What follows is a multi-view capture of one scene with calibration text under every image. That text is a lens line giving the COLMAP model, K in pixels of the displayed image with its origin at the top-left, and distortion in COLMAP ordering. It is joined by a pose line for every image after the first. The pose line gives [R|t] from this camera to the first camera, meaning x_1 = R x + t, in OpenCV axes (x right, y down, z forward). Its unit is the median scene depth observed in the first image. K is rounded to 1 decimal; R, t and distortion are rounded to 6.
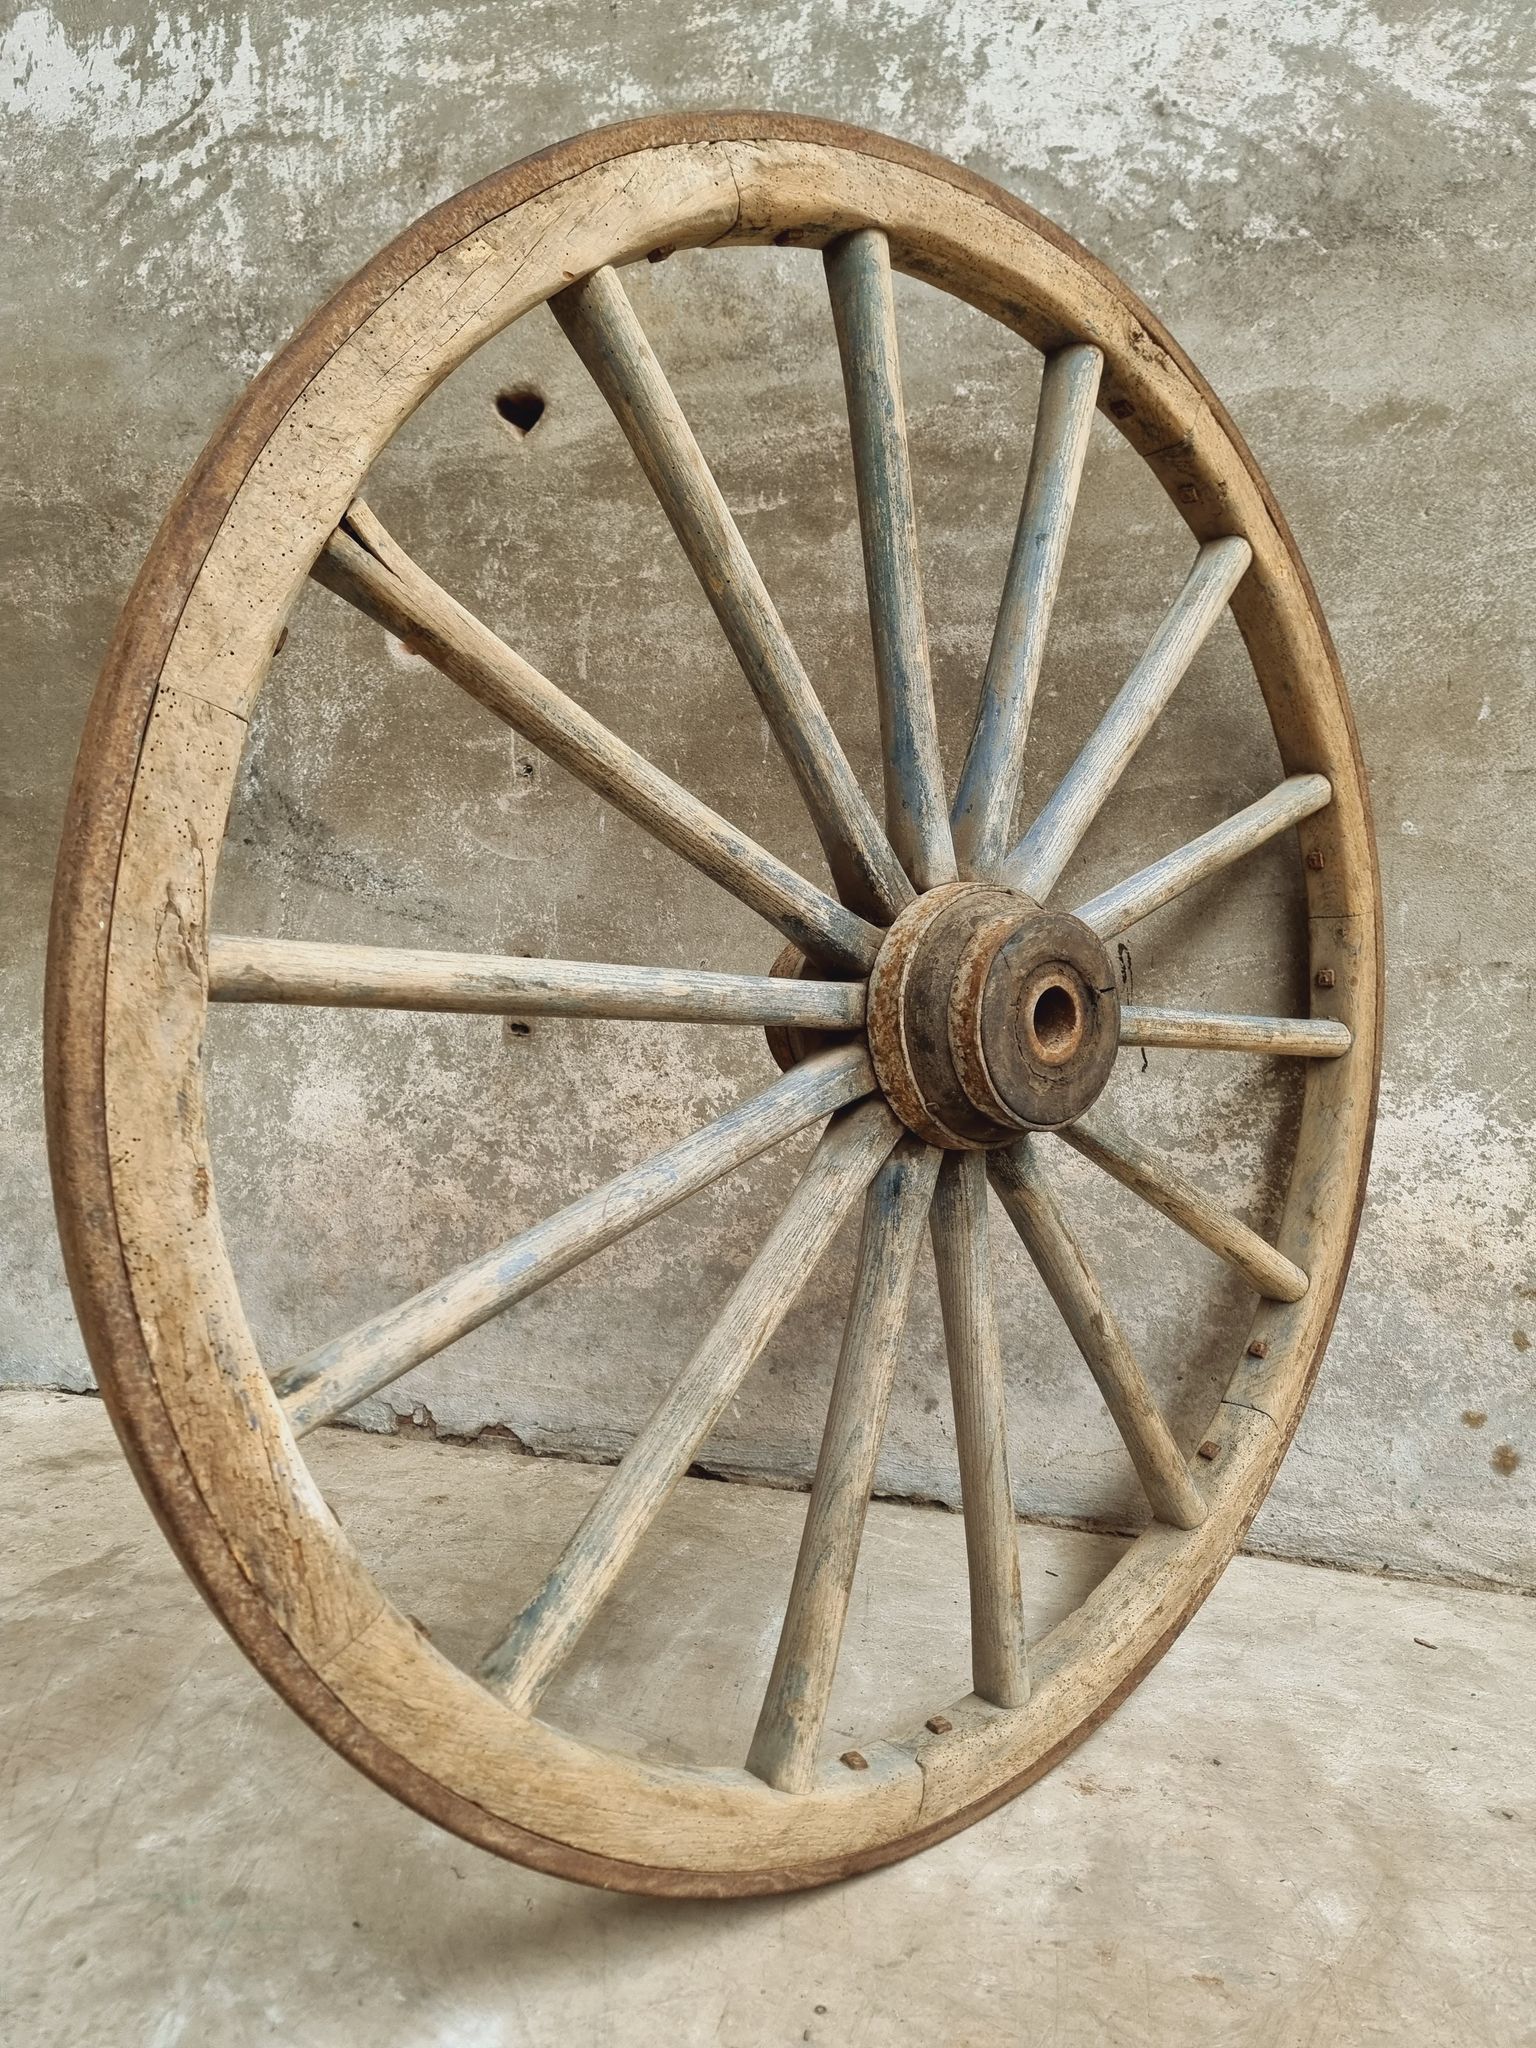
lens RADIAL K [[1427.5, 0, 749.3], [0, 1427.5, 1011.2], [0, 0, 1]] dist [0.070370, -0.063684]
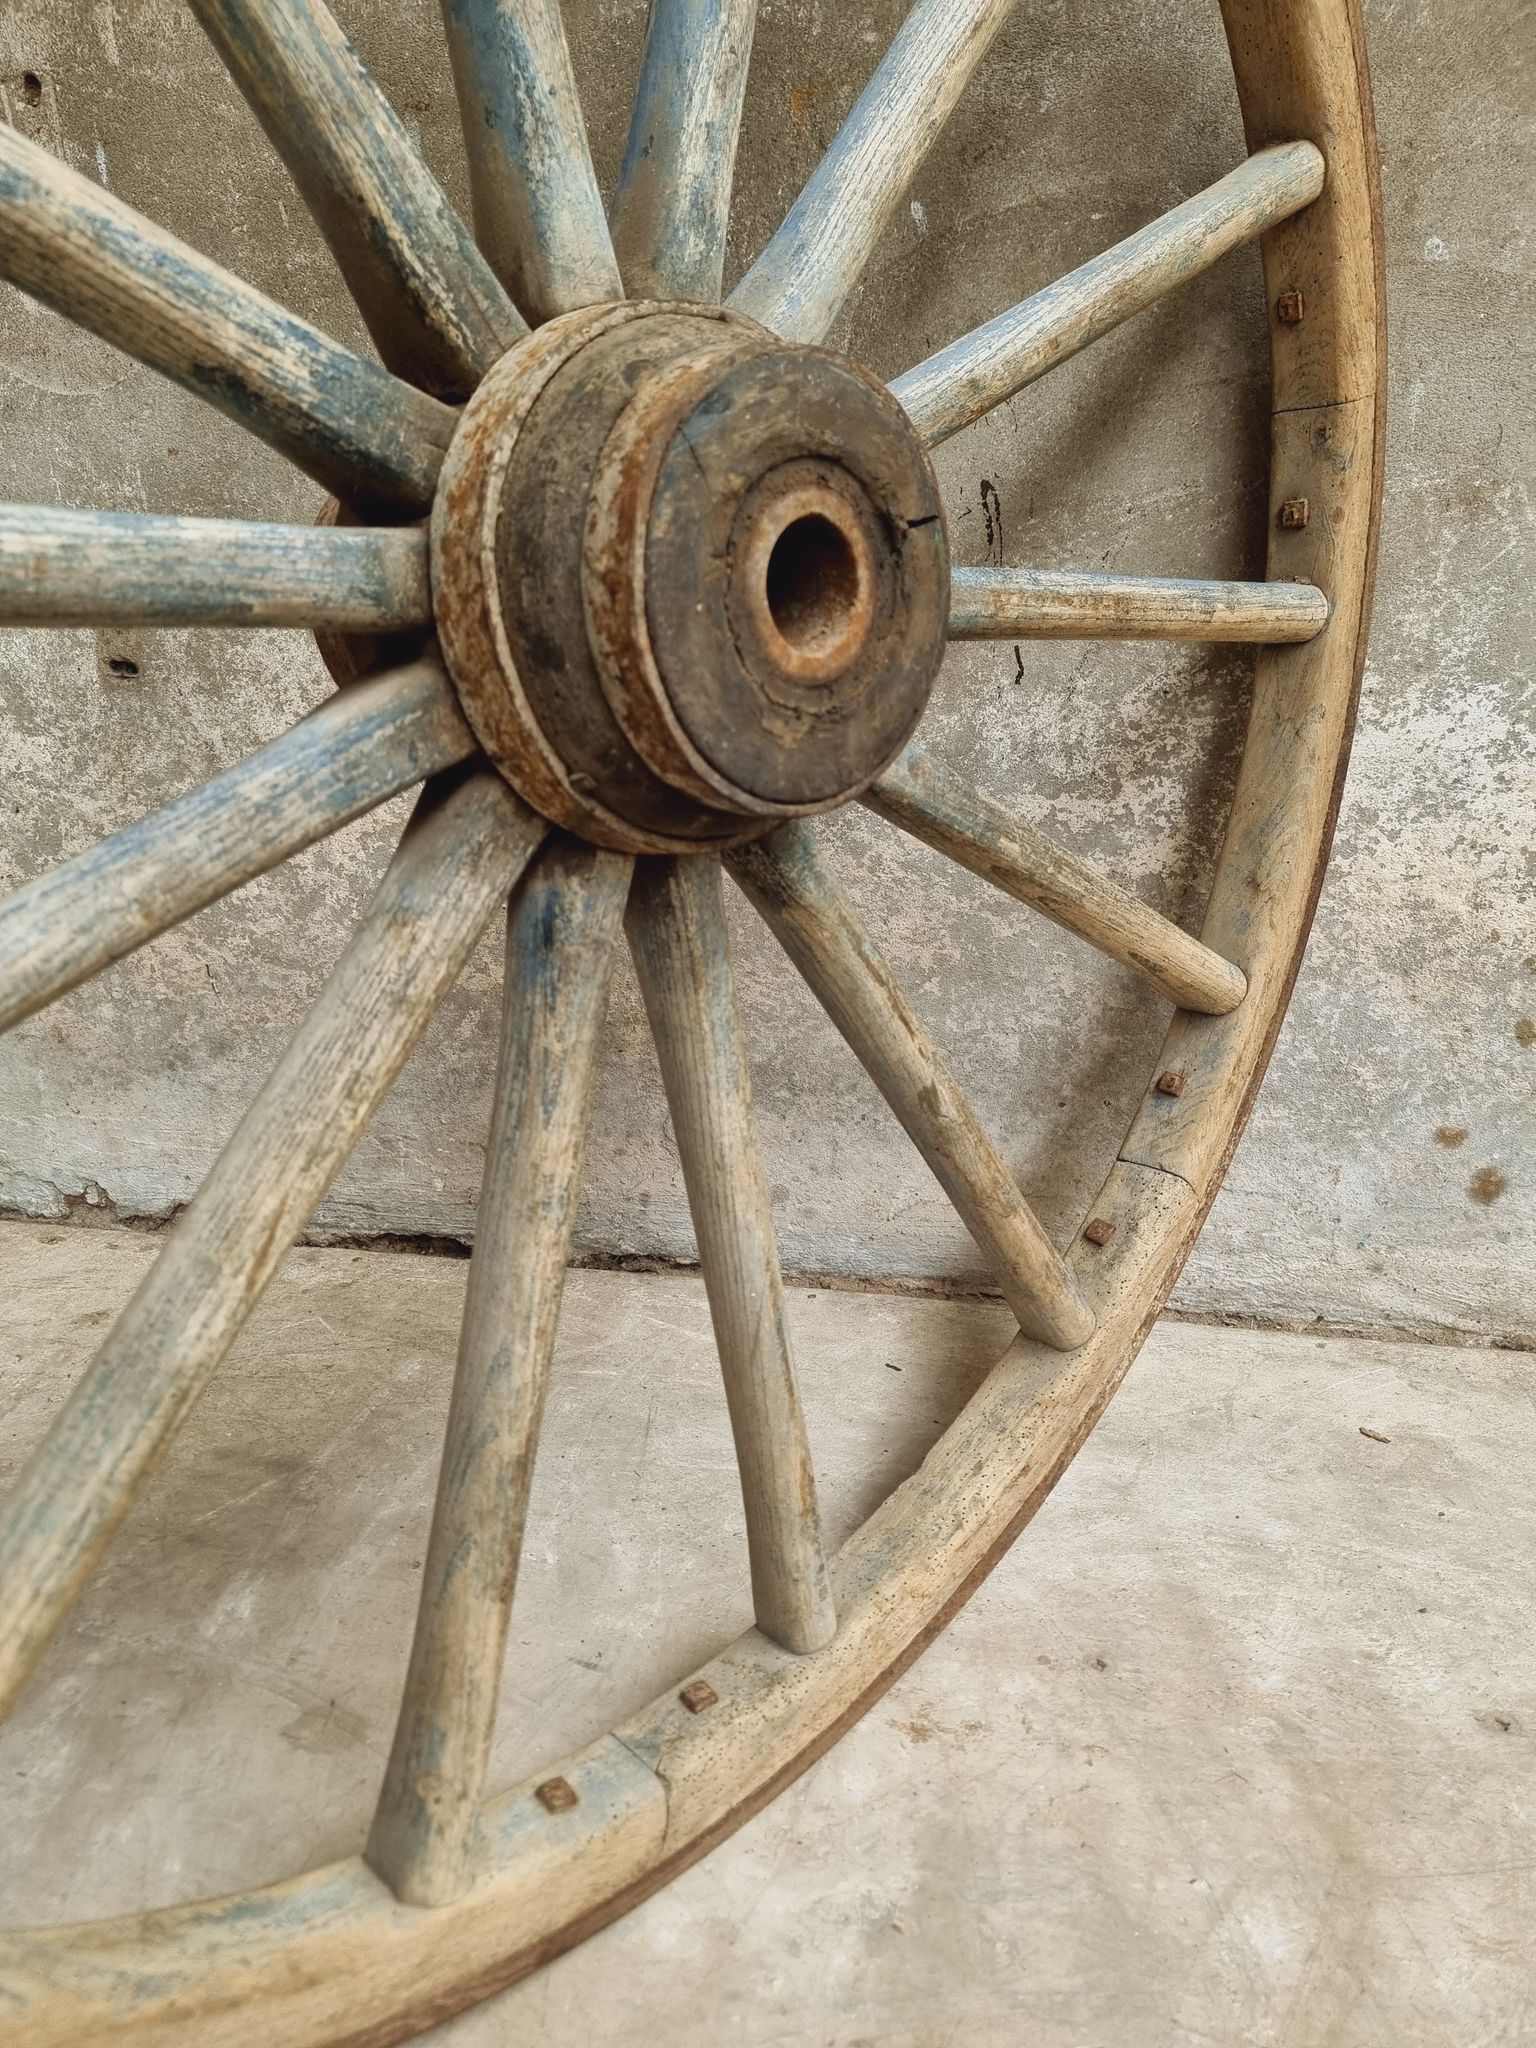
lens RADIAL K [[1427.5, 0, 736.1], [0, 1427.5, 1036.6], [0, 0, 1]] dist [0.070370, -0.063684]
pose [[0.996483, -0.067886, 0.049125, 0.104432], [0.052266, 0.961759, 0.268864, 0.014000], [-0.065499, -0.265351, 0.961925, 0.332388]]
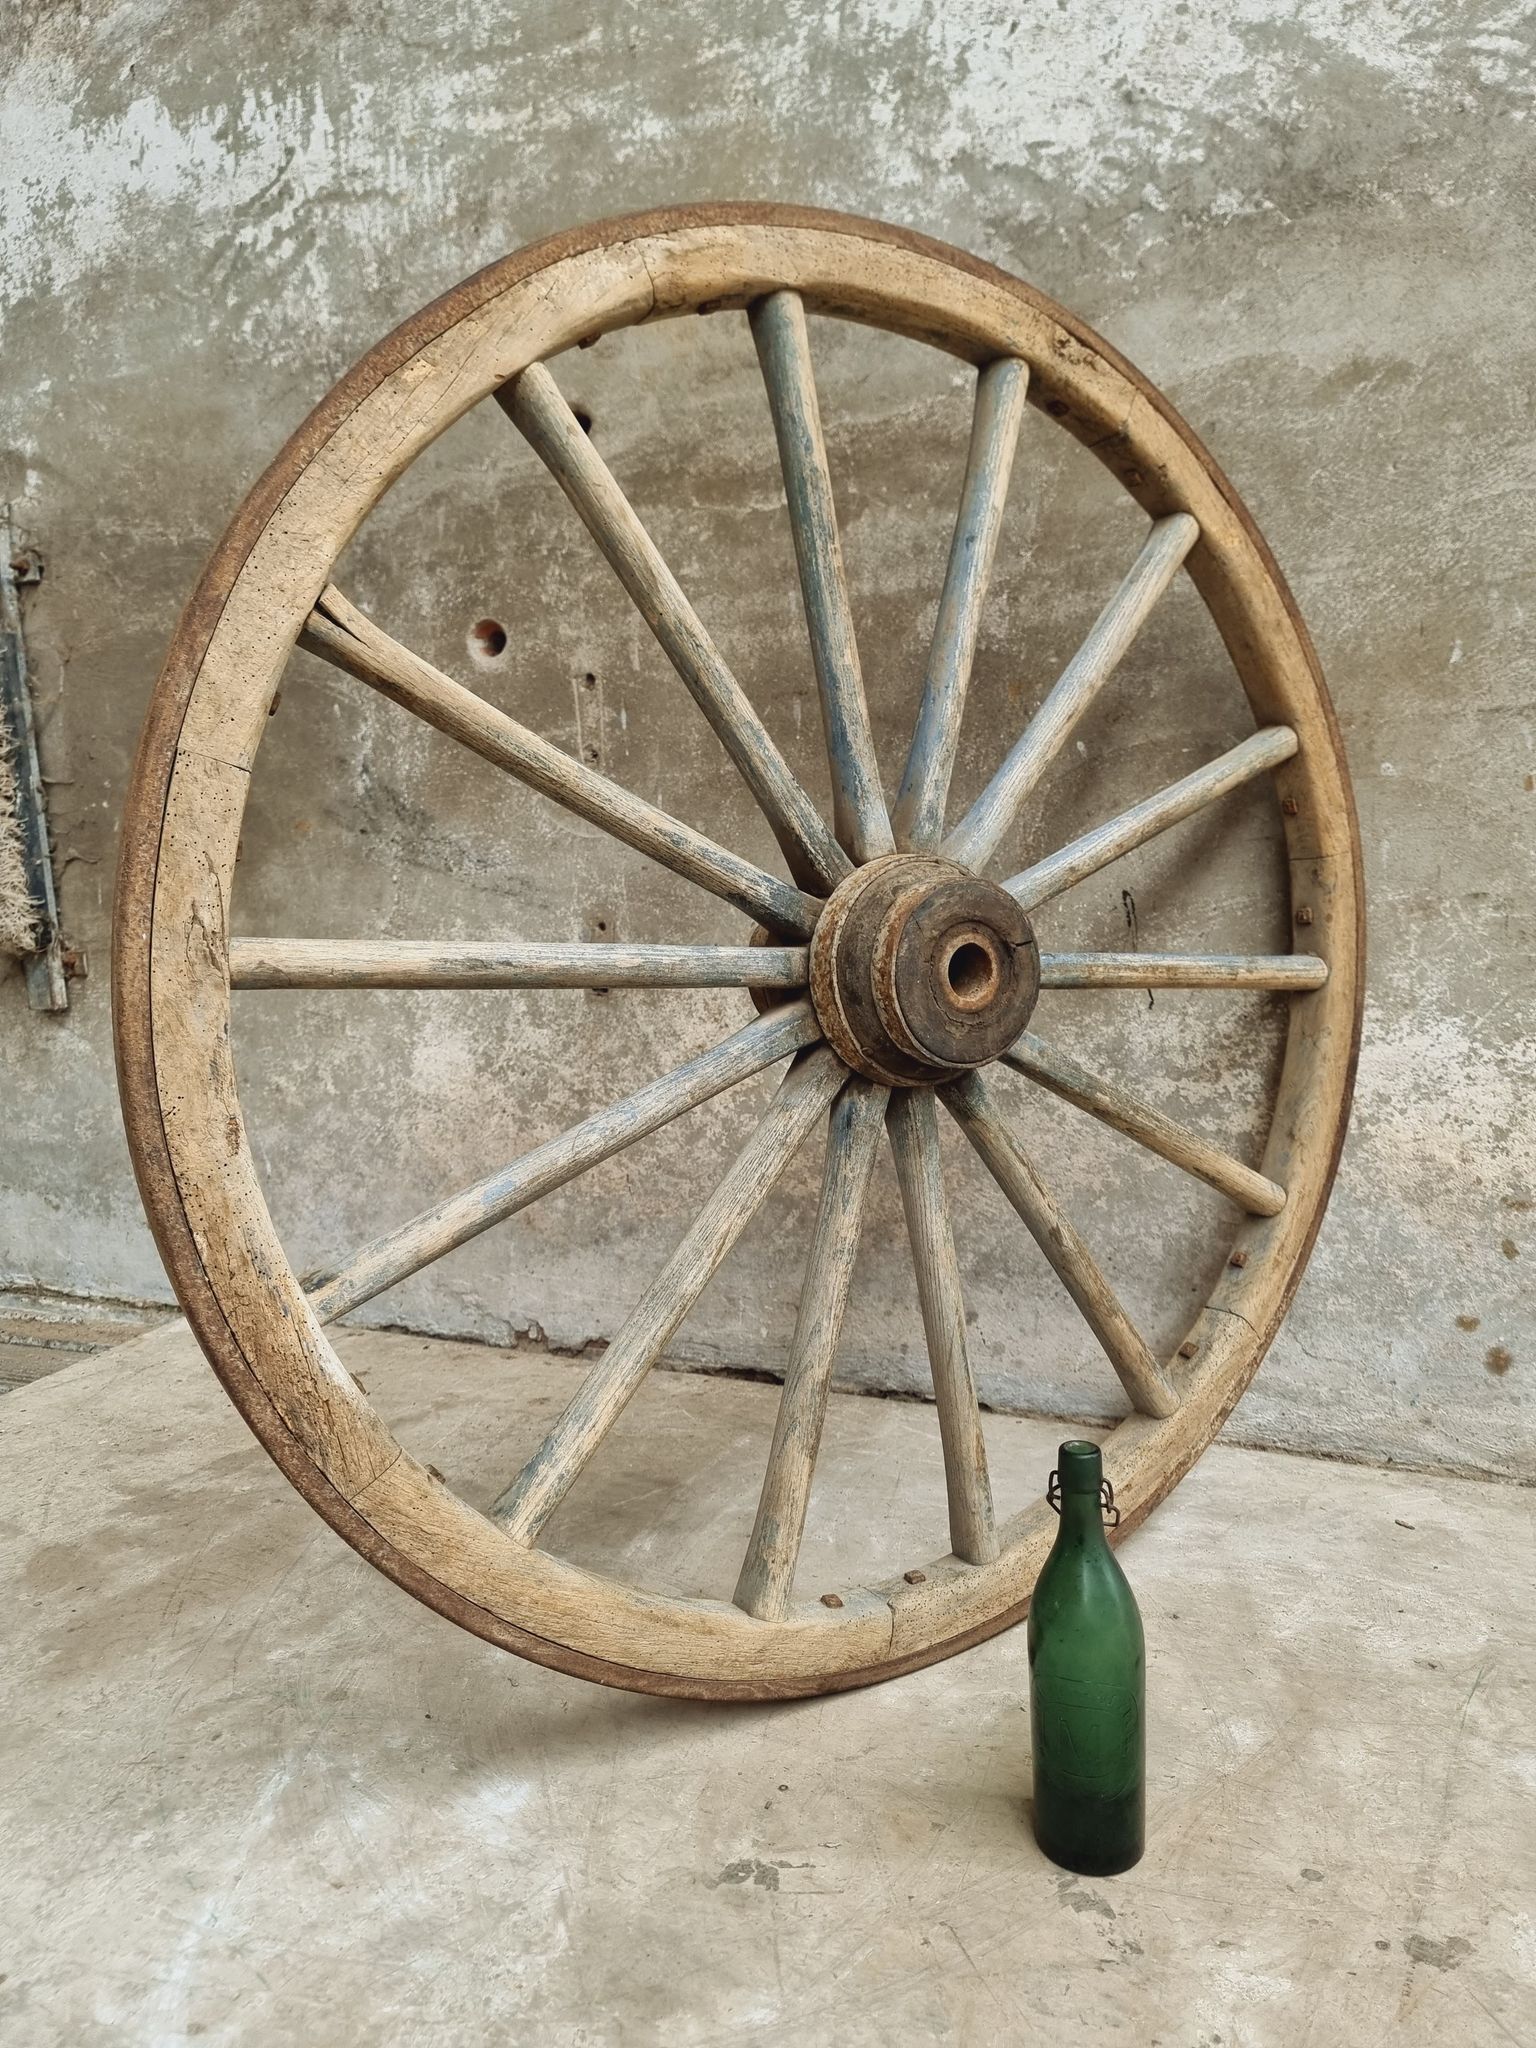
lens RADIAL K [[1427.5, 0, 759.4], [0, 1427.5, 1017.5], [0, 0, 1]] dist [0.070370, -0.063684]
pose [[0.990909, -0.034336, -0.130079, 0.133070], [0.040158, 0.998293, 0.042397, -0.009187], [0.128401, -0.047235, 0.990597, -0.113445]]
